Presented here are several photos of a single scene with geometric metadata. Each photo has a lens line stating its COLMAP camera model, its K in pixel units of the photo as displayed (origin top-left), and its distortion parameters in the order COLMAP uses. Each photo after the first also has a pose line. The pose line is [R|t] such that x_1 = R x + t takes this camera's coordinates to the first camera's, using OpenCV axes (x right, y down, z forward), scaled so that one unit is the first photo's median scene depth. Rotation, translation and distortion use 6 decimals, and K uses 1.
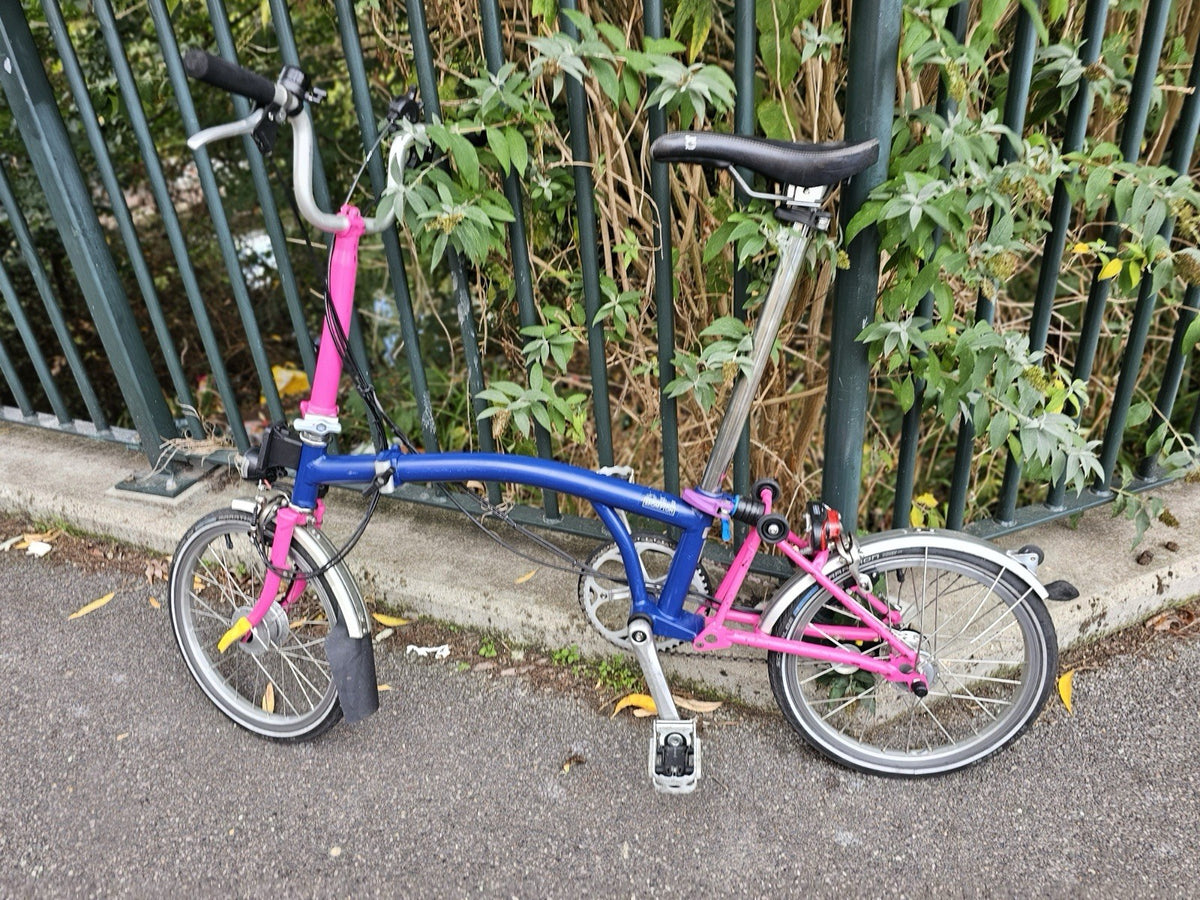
lens RADIAL K [[850.1, 0, 584.9], [0, 850.1, 466.4], [0, 0, 1]] dist [0.036015, -0.039226]
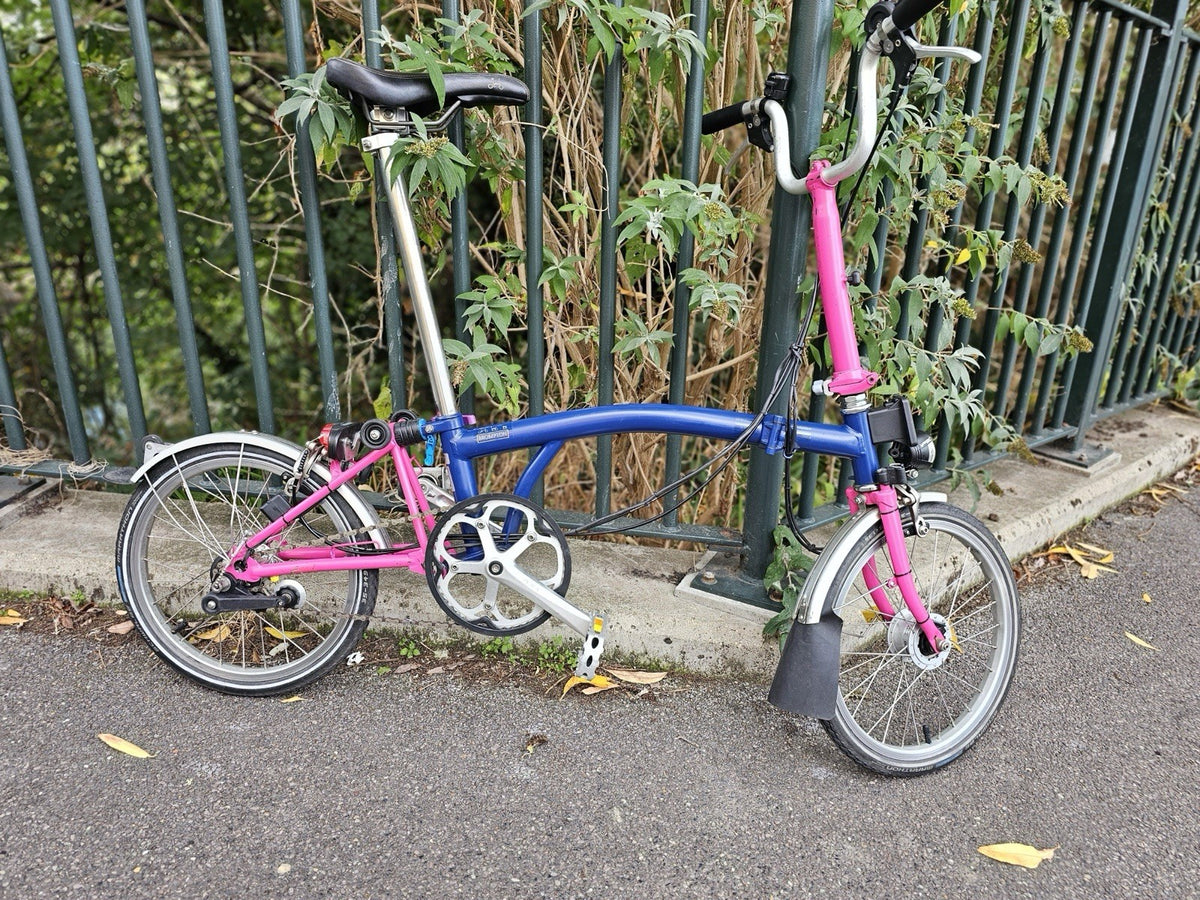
lens RADIAL K [[850.1, 0, 589.9], [0, 850.1, 445.5], [0, 0, 1]] dist [0.036015, -0.039226]
pose [[0.953475, -0.009528, 0.301323, -0.241366], [0.058140, 0.986549, -0.152777, 0.179809], [-0.295814, 0.163188, 0.941203, 0.061562]]
